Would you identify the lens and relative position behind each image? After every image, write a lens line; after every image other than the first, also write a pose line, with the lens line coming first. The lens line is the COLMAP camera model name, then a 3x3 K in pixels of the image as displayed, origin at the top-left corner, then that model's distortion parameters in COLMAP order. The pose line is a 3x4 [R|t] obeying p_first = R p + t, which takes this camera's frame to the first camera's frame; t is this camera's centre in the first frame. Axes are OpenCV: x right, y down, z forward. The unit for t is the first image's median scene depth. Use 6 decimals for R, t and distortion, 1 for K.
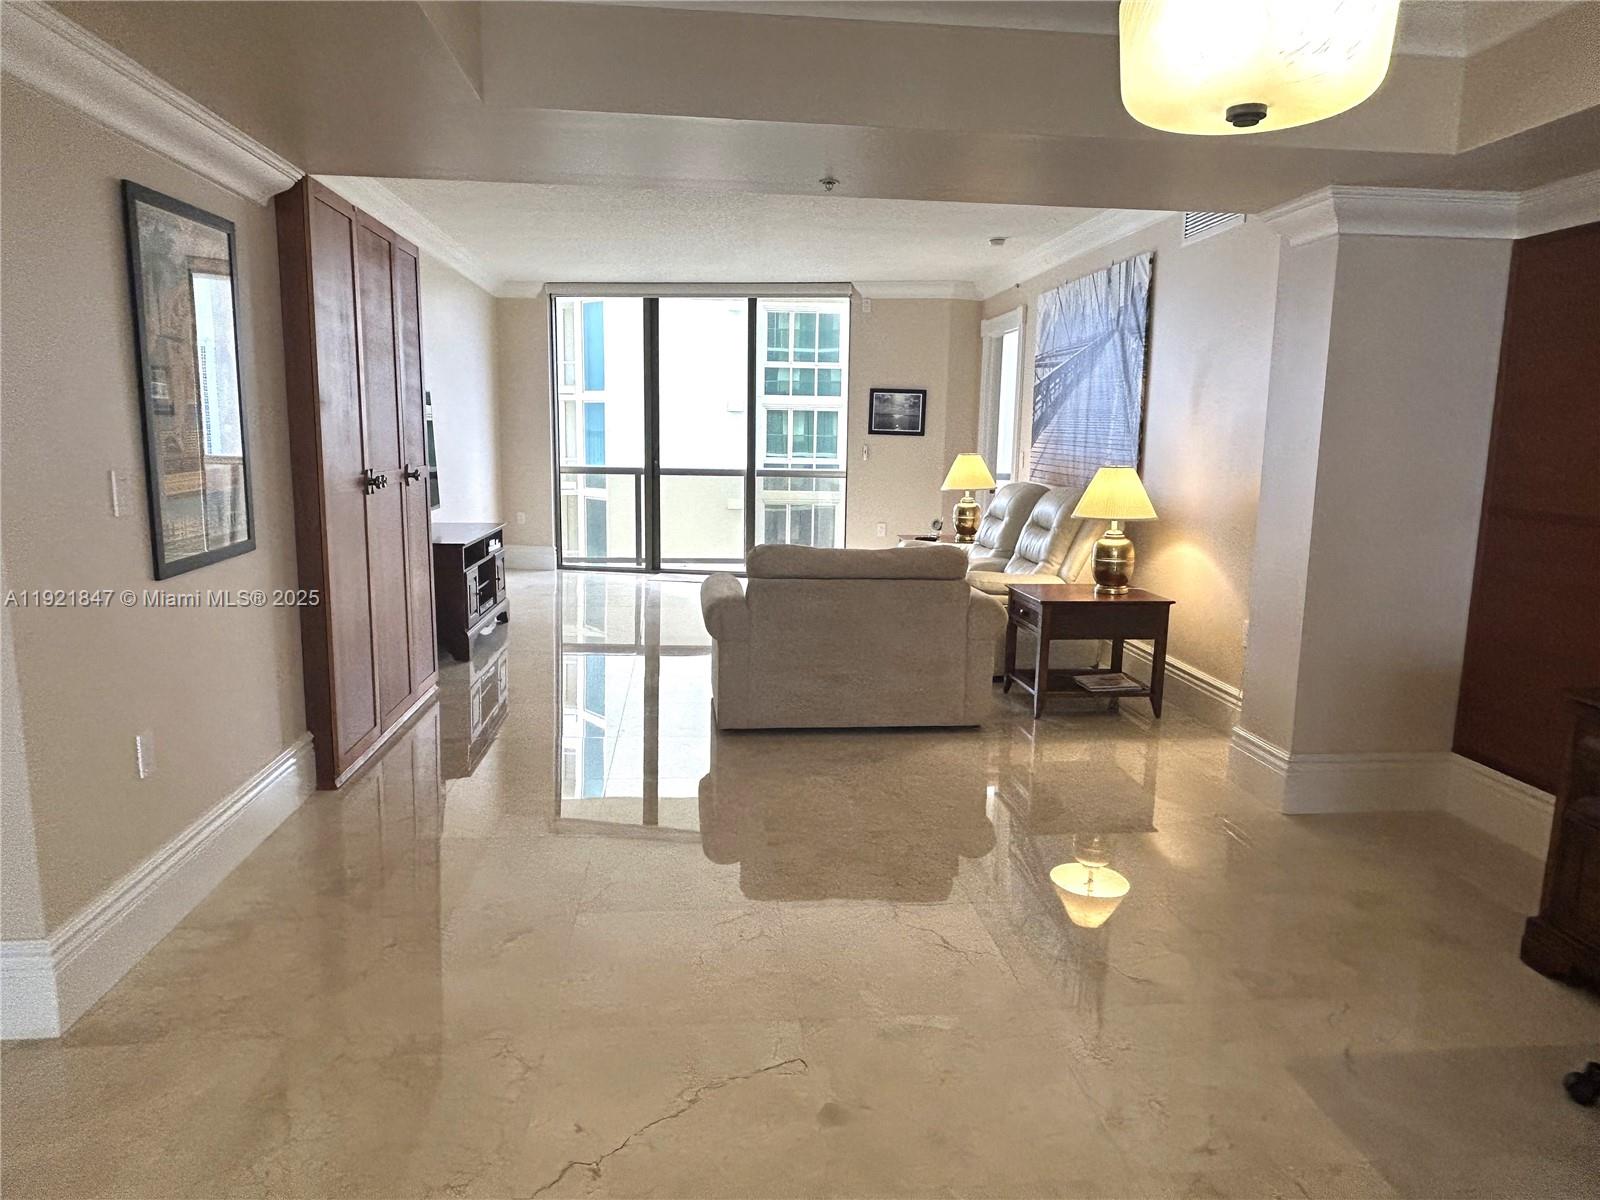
lens RADIAL K [[1049.4, 0, 808.8], [0, 1049.4, 601.9], [0, 0, 1]] dist [0.007977, -0.011909]
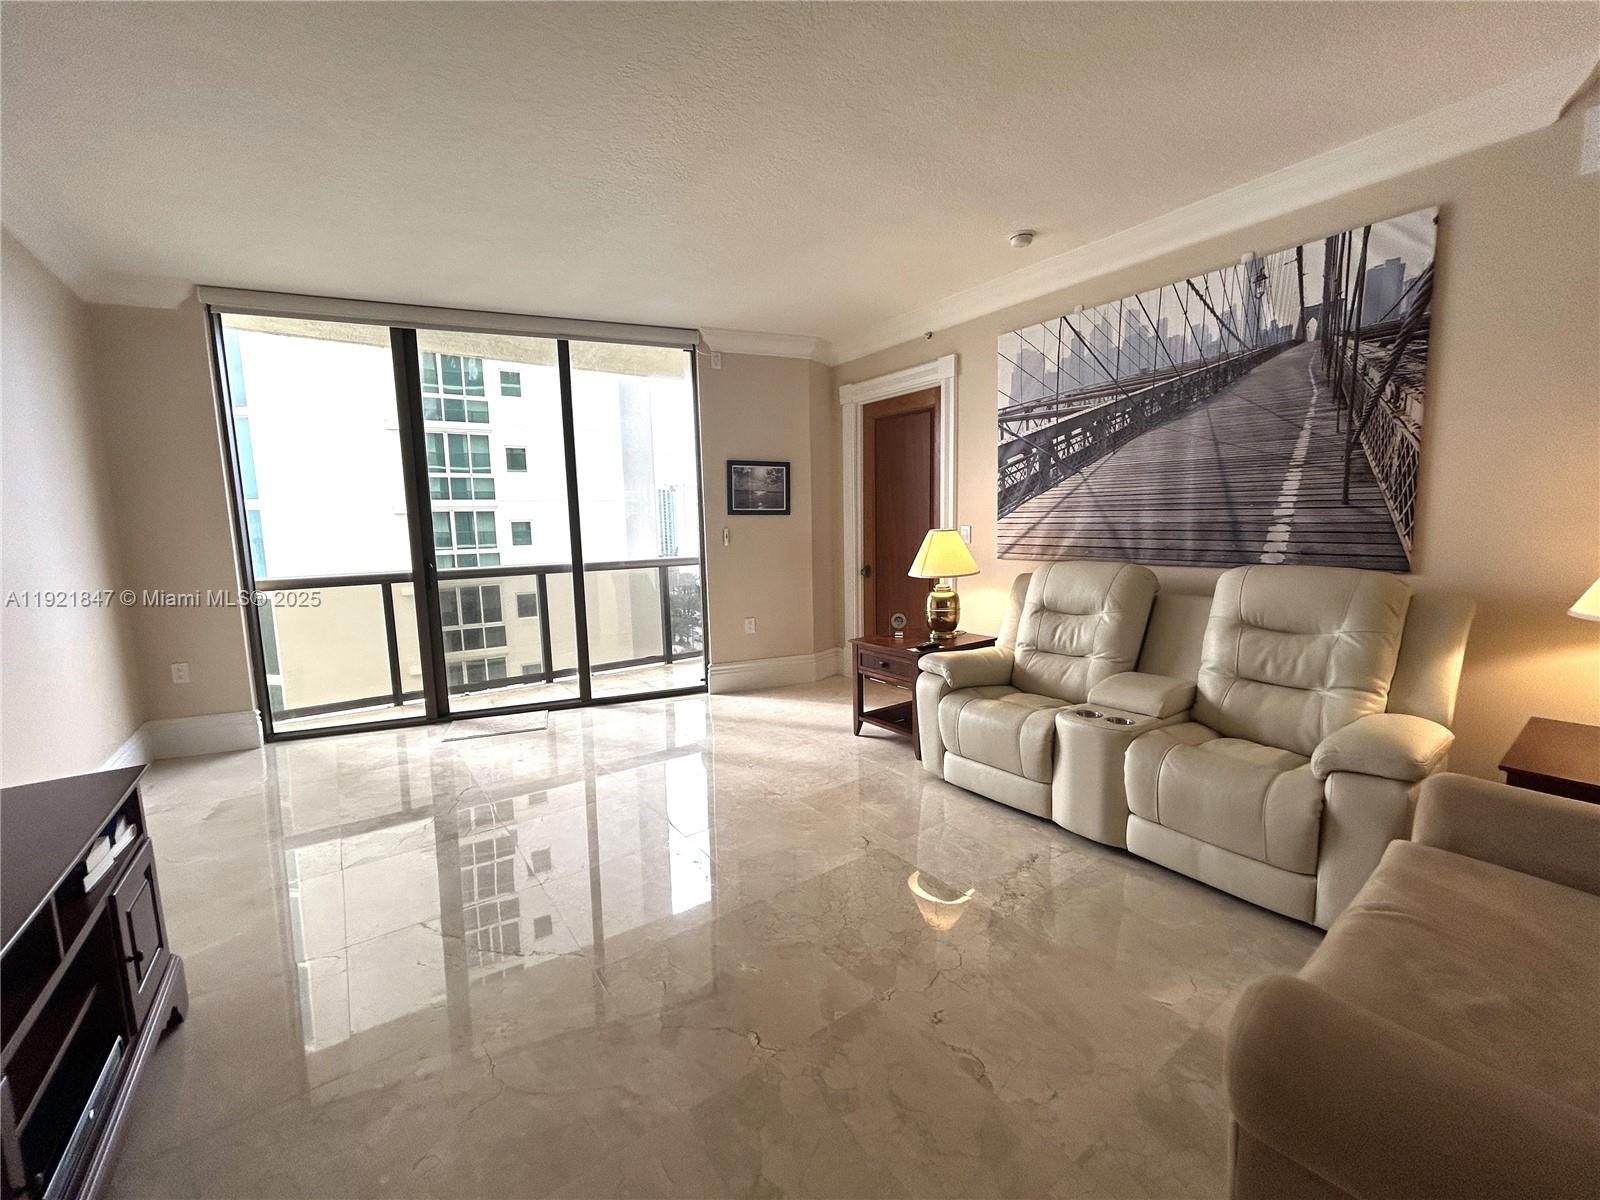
lens RADIAL K [[645.1, 0, 804.0], [0, 645.1, 600.4], [0, 0, 1]] dist [-0.001985, 0.001187]
pose [[0.866812, -0.095968, 0.489312, -0.262722], [0.116576, 0.993112, -0.011737, -0.139455], [-0.484816, 0.067216, 0.872030, 0.931118]]
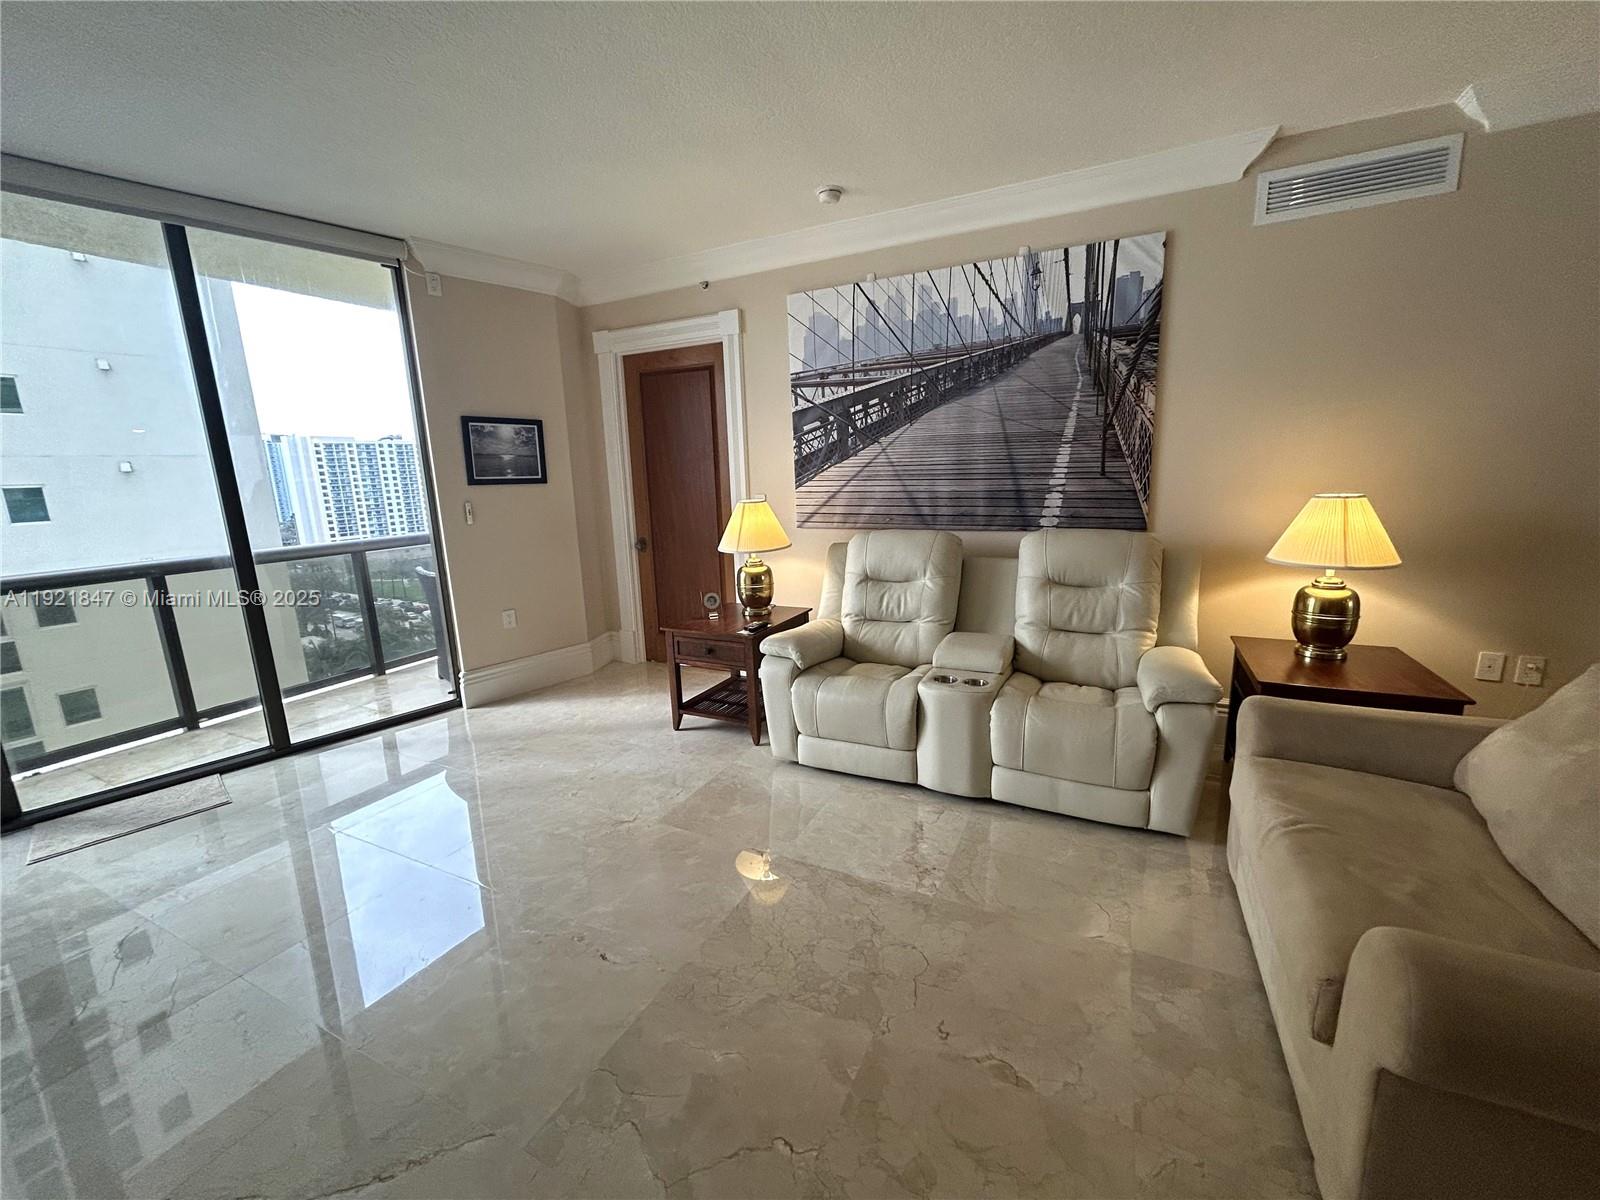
lens RADIAL K [[645.1, 0, 807.0], [0, 645.1, 598.9], [0, 0, 1]] dist [-0.001985, 0.001187]
pose [[0.539818, -0.200942, 0.817446, -0.313163], [0.175512, 0.976616, 0.124165, -0.180764], [-0.823281, 0.076445, 0.562463, 1.054495]]
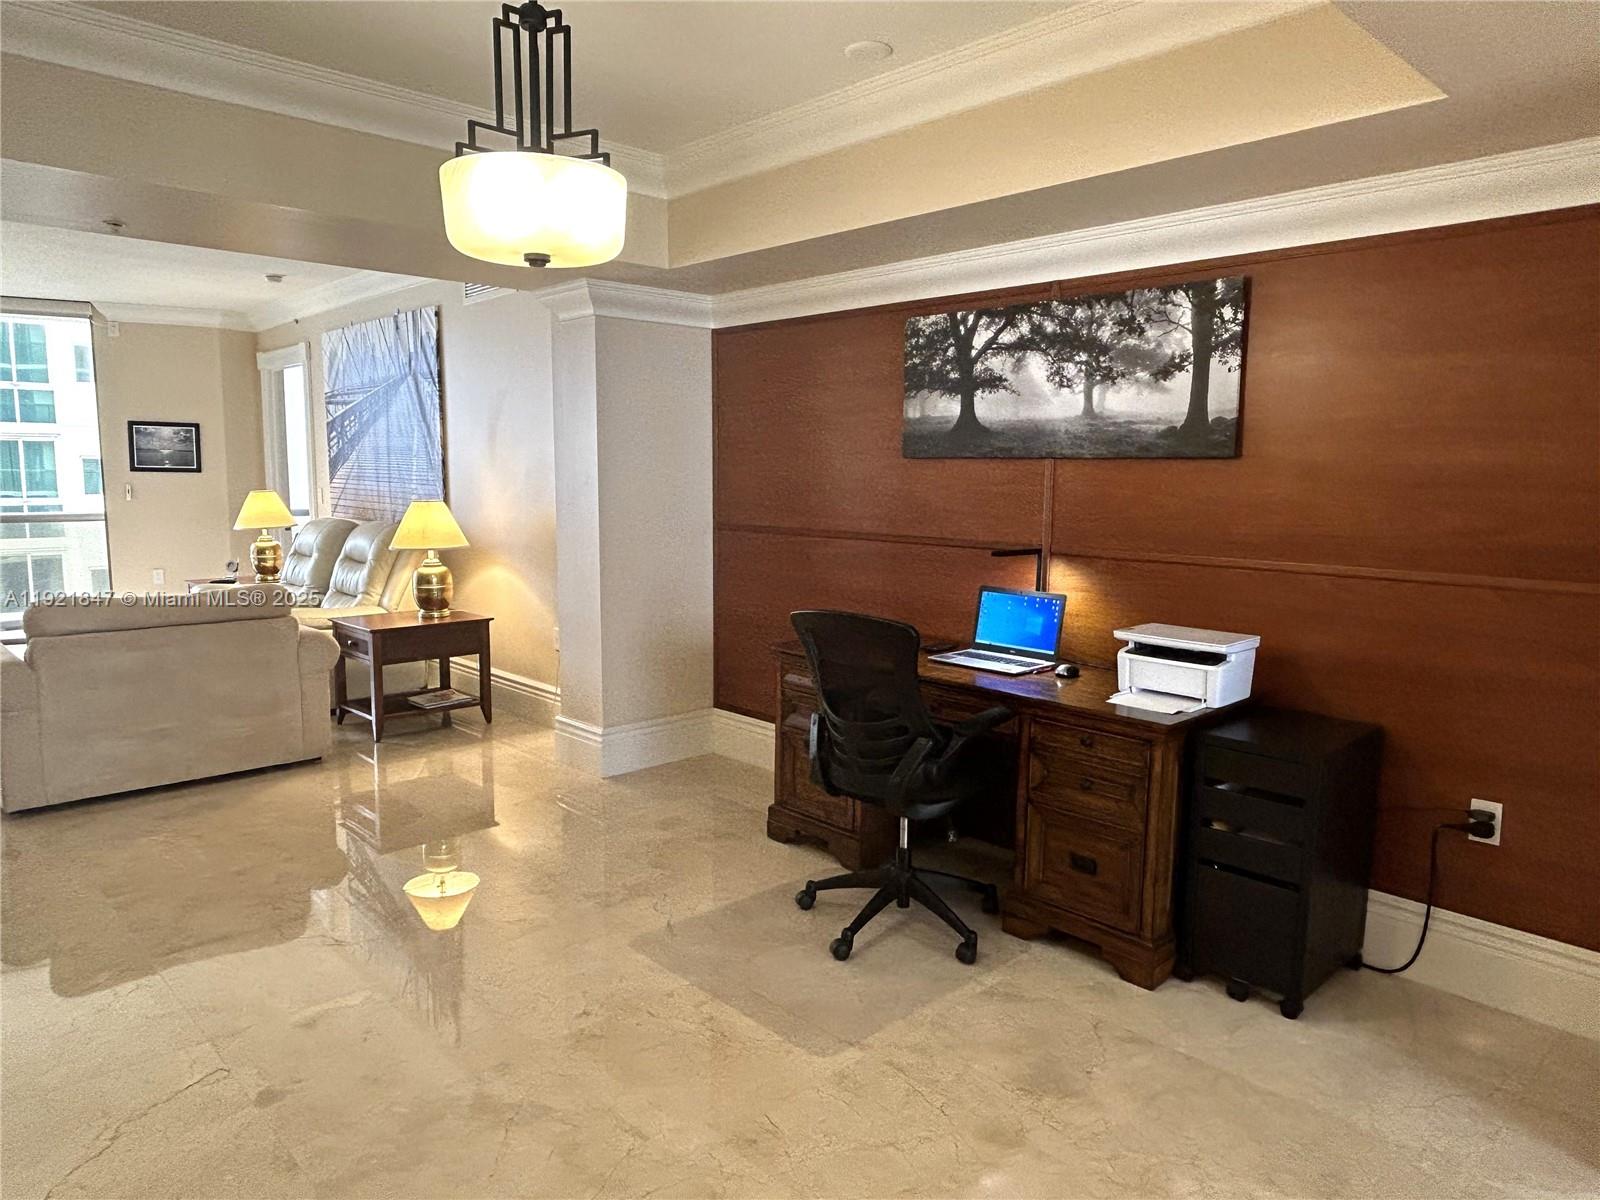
lens RADIAL K [[1049.4, 0, 802.5], [0, 1049.4, 596.2], [0, 0, 1]] dist [0.007977, -0.011909]
pose [[0.796579, -0.085821, 0.598411, -0.057102], [0.105088, 0.994459, 0.002732, 0.007551], [-0.595330, 0.060709, 0.801184, -0.099280]]
